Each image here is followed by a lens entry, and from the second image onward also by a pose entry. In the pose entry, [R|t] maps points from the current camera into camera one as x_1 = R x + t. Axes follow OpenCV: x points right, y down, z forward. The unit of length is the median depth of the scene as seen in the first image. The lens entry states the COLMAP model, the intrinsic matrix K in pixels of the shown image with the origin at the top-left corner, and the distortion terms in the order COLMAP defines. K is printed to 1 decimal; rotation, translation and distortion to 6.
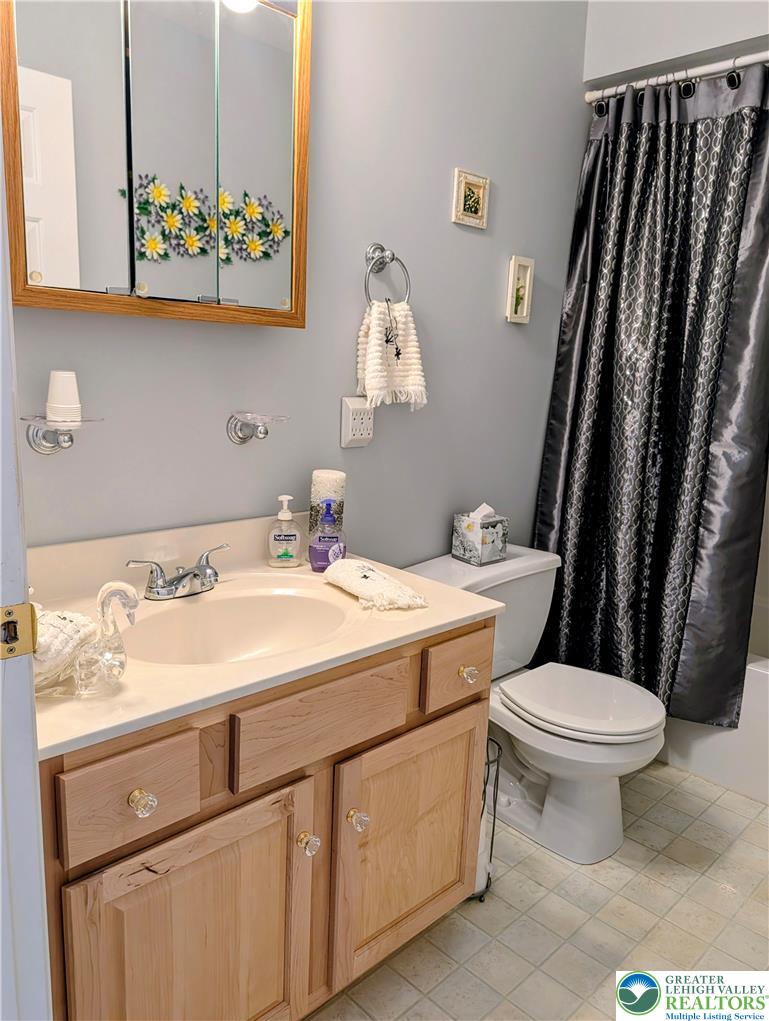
lens RADIAL K [[735.9, 0, 384.5], [0, 735.9, 510.5], [0, 0, 1]] dist [-0.003171, -0.010661]
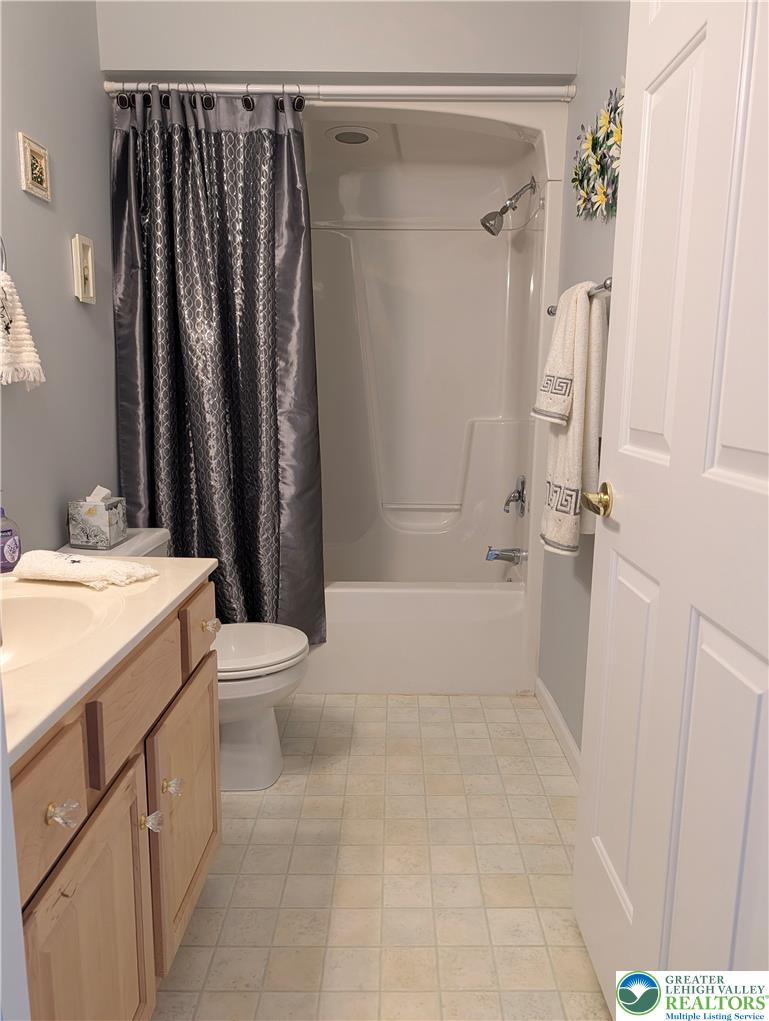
lens RADIAL K [[719.5, 0, 384.5], [0, 719.5, 510.5], [0, 0, 1]] dist [-0.005568, -0.008534]
pose [[0.711372, -0.153481, 0.685853, -0.253169], [0.153053, 0.986274, 0.061961, 0.021280], [-0.685948, 0.060894, 0.725098, 0.049516]]
